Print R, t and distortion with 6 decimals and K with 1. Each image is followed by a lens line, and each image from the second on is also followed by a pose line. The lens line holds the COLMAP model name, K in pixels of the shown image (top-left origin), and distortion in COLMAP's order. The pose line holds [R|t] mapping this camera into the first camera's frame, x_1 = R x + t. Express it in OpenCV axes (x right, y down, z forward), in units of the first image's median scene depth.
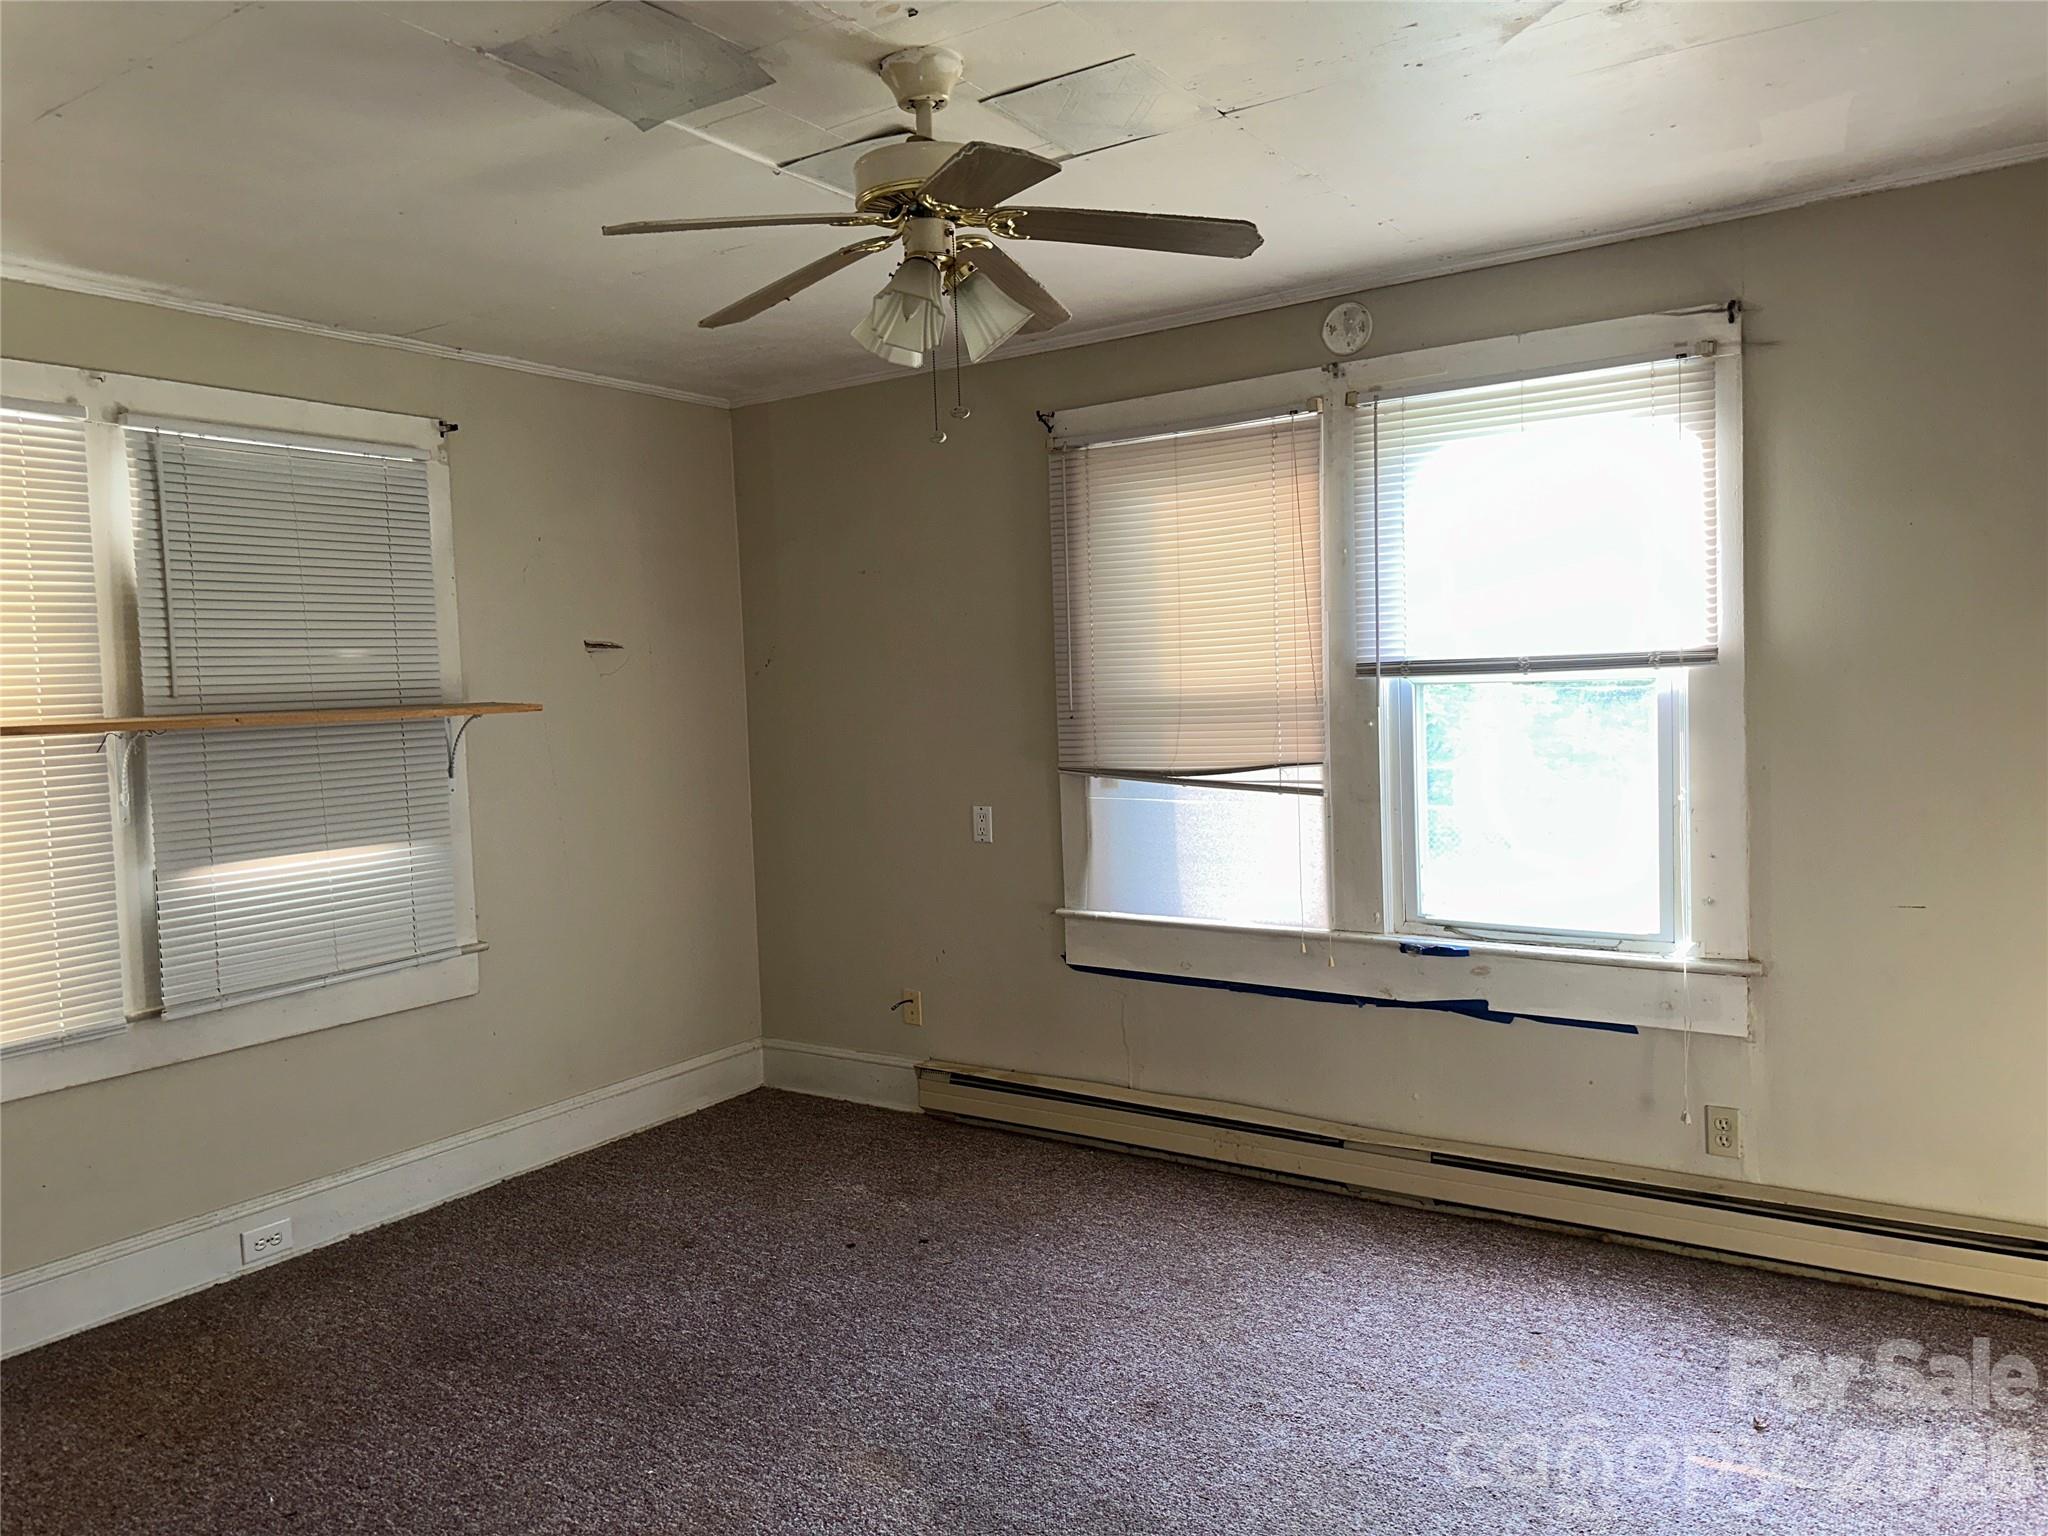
lens RADIAL K [[1450.3, 0, 1014.9], [0, 1450.3, 761.0], [0, 0, 1]] dist [0.027286, -0.051785]
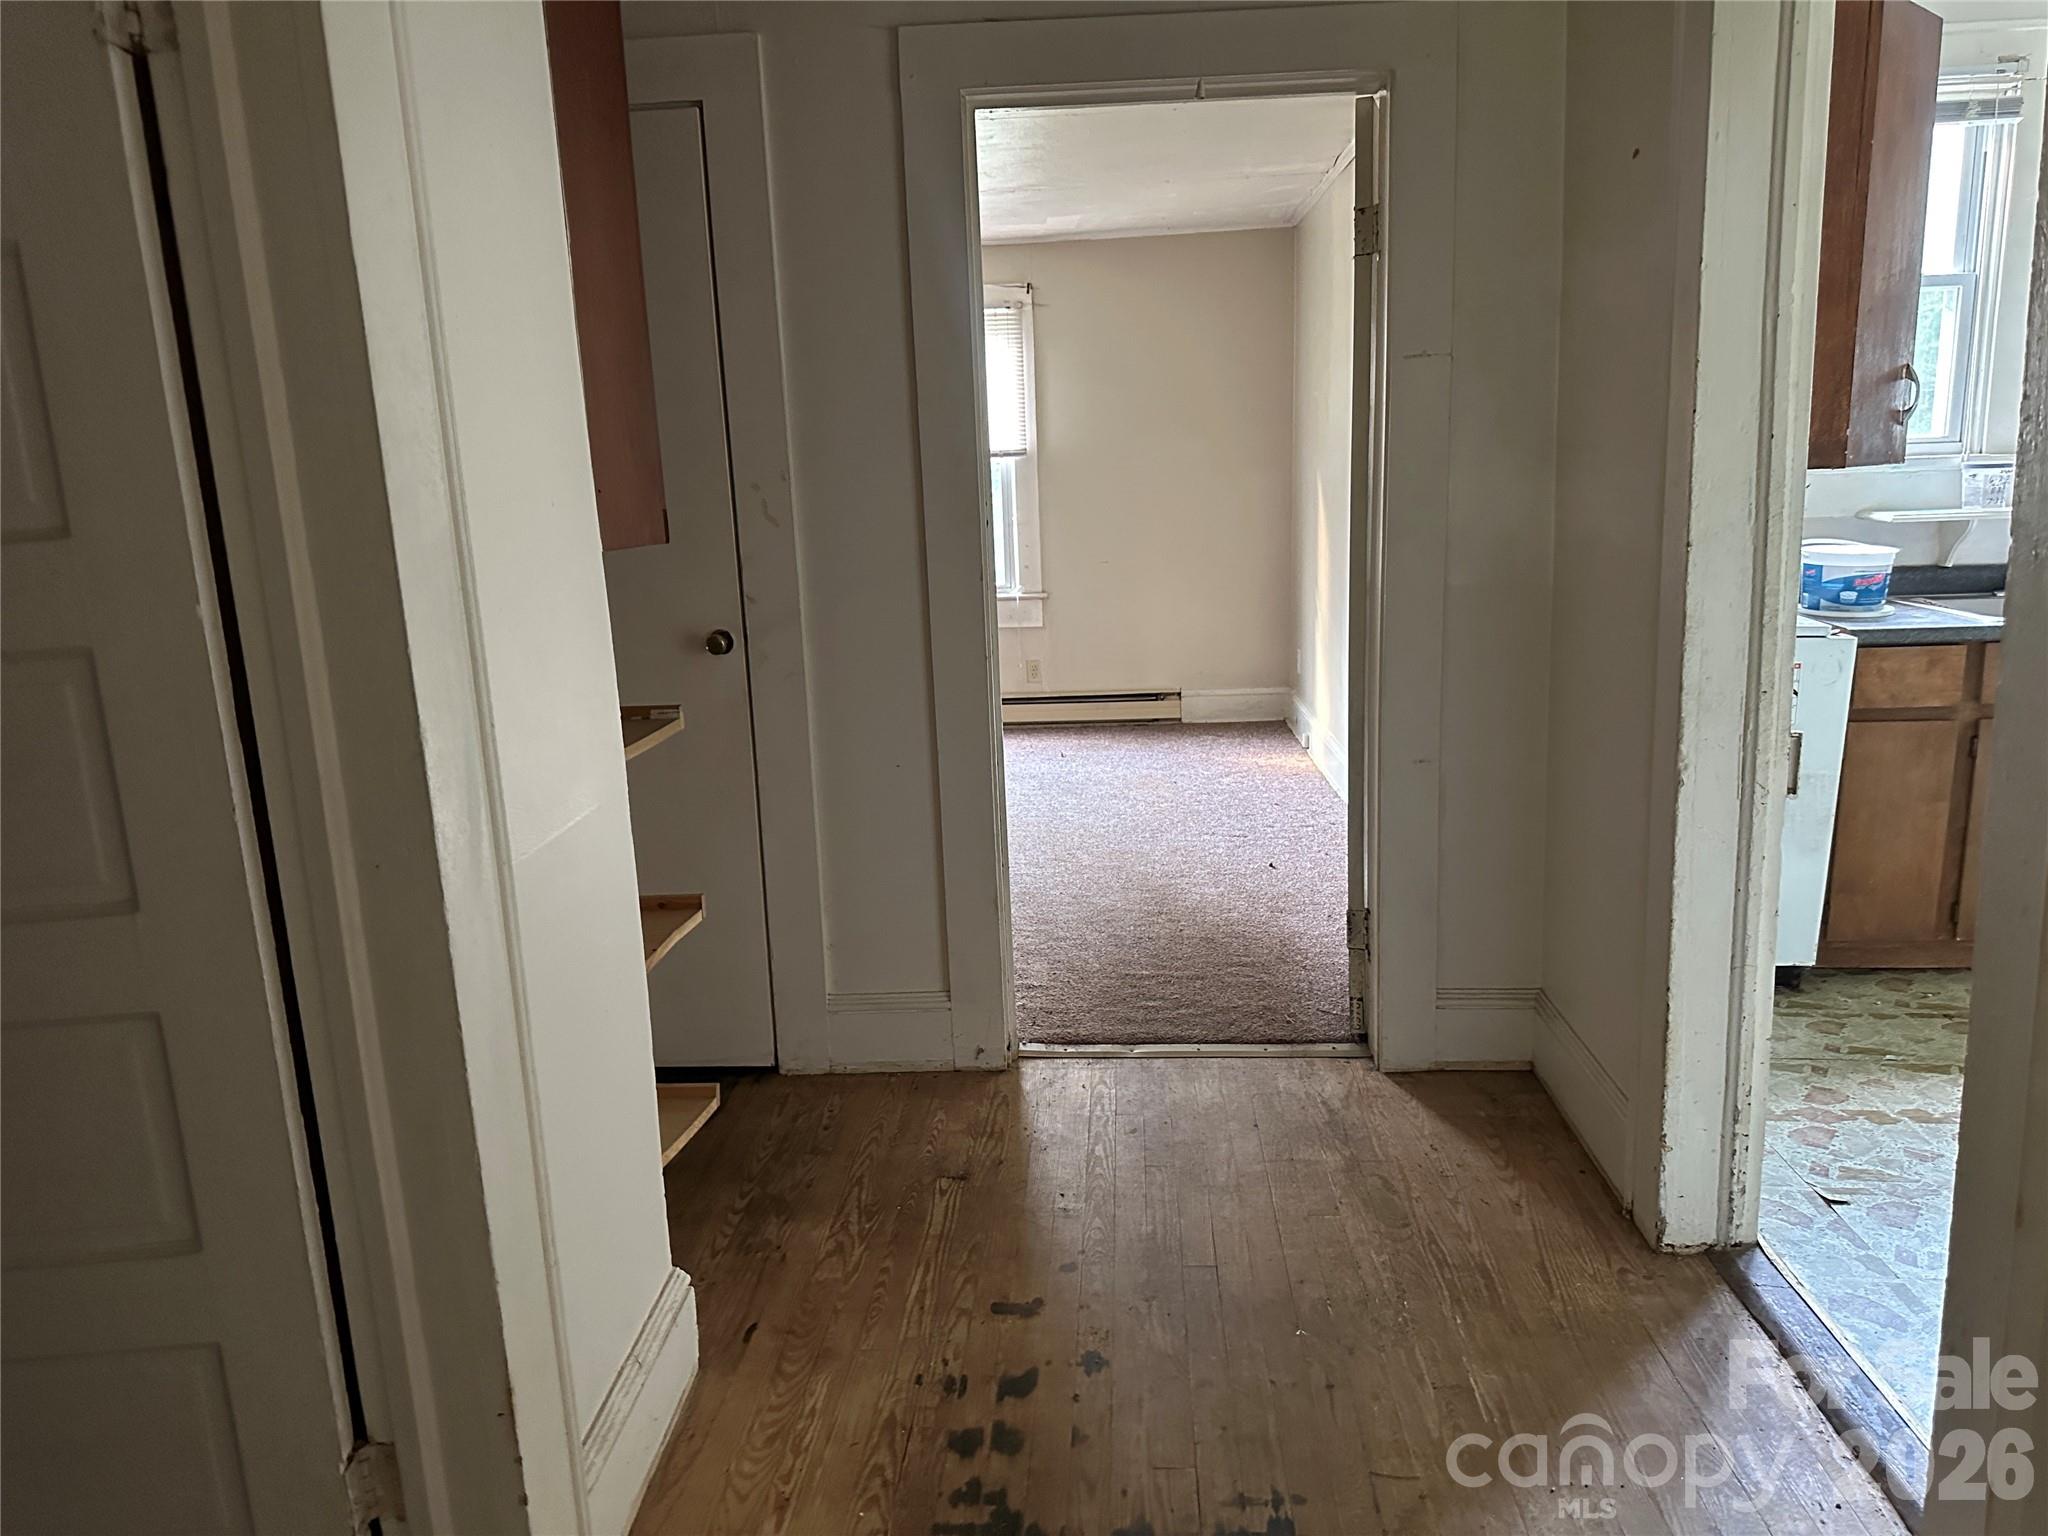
lens RADIAL K [[1450.3, 0, 1028.2], [0, 1450.3, 778.7], [0, 0, 1]] dist [0.027286, -0.051785]
pose [[0.902507, -0.090595, 0.421038, -0.478847], [0.025994, 0.987301, 0.156718, 0.070101], [-0.429889, -0.130495, 0.893401, -1.016939]]
